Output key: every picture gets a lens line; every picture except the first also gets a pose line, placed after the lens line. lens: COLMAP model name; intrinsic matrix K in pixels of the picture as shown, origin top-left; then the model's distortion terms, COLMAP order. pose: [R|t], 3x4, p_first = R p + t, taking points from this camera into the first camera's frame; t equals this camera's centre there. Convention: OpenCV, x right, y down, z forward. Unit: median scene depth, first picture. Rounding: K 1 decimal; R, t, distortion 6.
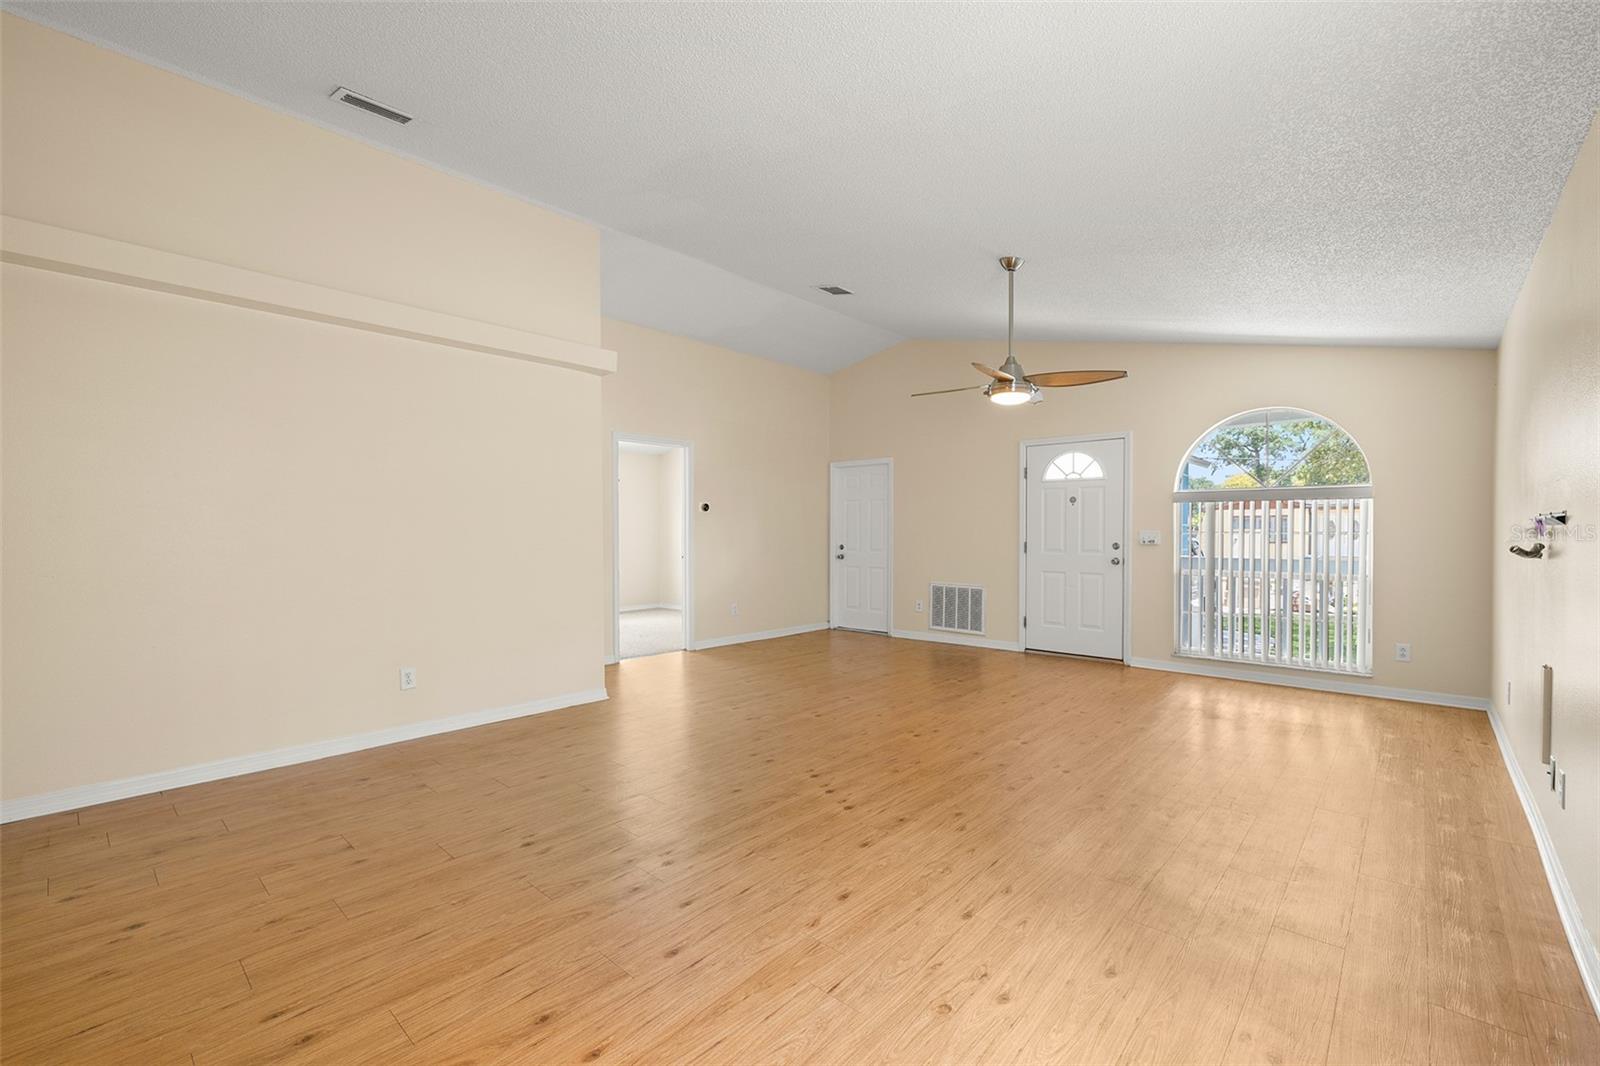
lens RADIAL K [[684.7, 0, 800.0], [0, 684.7, 533.0], [0, 0, 1]] dist [0.012157, 0.000053]
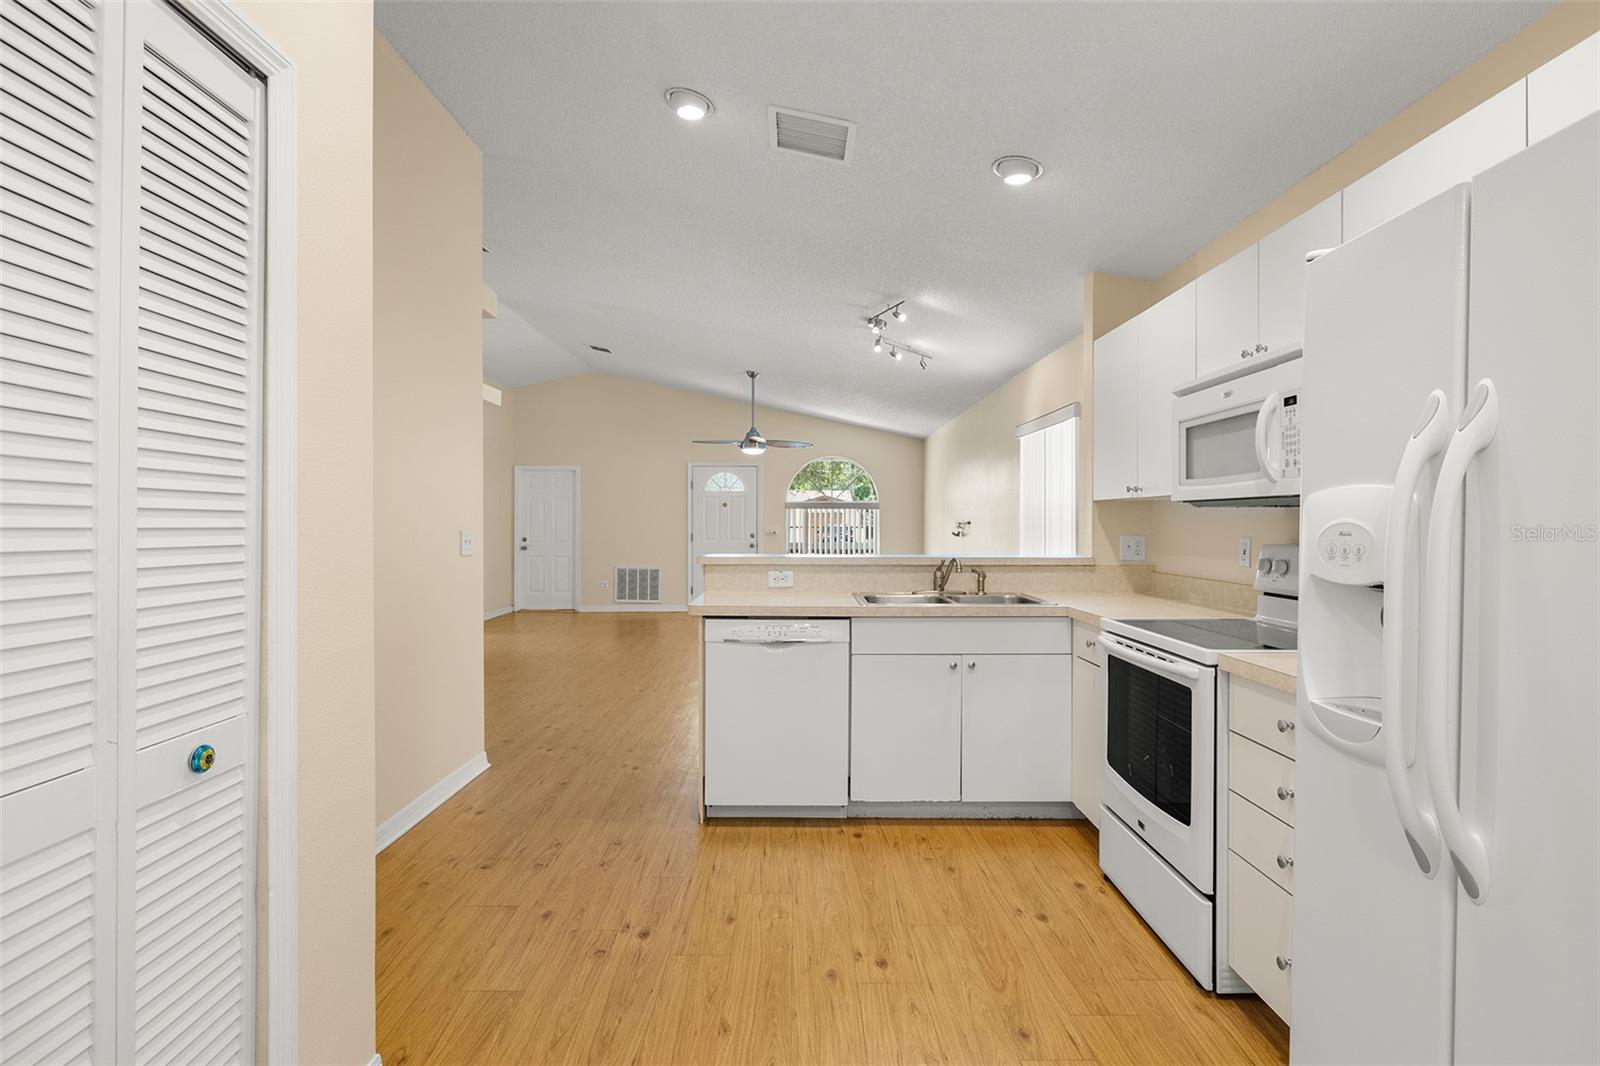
lens RADIAL K [[799.3, 0, 800.0], [0, 799.3, 533.0], [0, 0, 1]] dist [0.002862, 0.000276]
pose [[0.742575, -0.004505, 0.669748, -0.635175], [-0.000673, 0.999972, 0.007473, -0.001069], [-0.669763, -0.006000, 0.742551, -0.391215]]
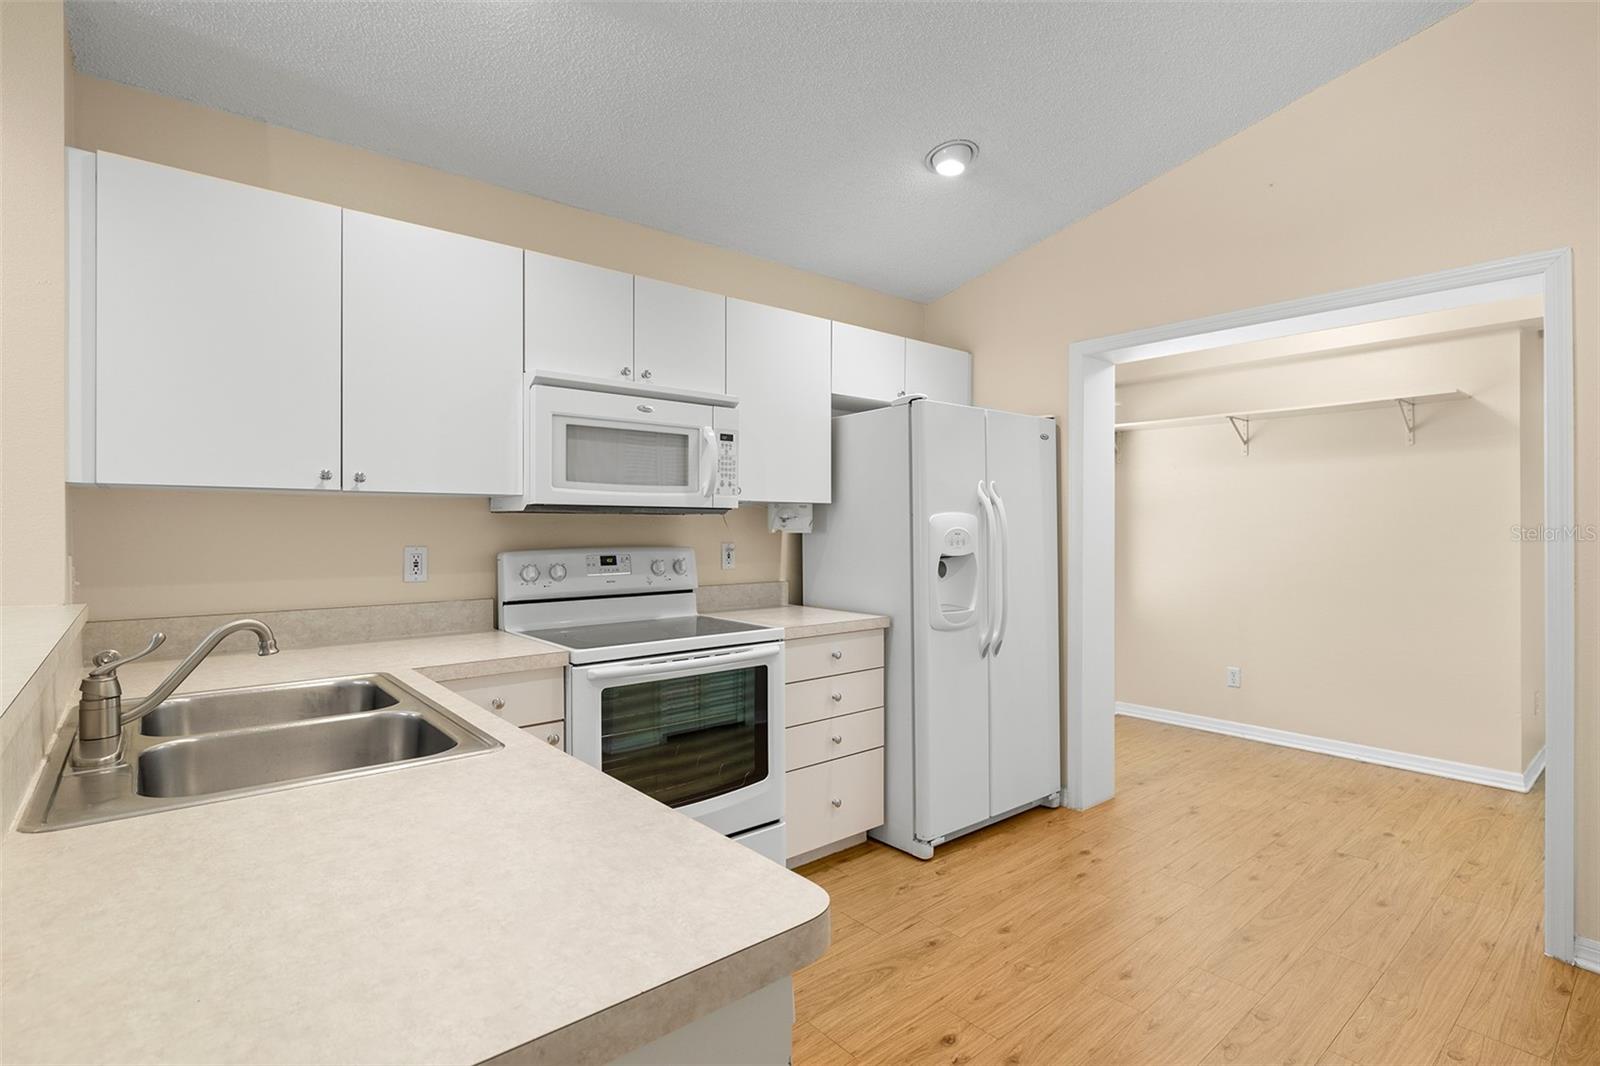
lens RADIAL K [[774.4, 0, 800.0], [0, 774.4, 533.0], [0, 0, 1]] dist [-0.004382, 0.001225]
pose [[-0.990586, 0.002009, 0.136877, -0.362561], [0.003570, 0.999931, 0.011163, -0.005334], [-0.136845, 0.011547, -0.990525, 0.133316]]
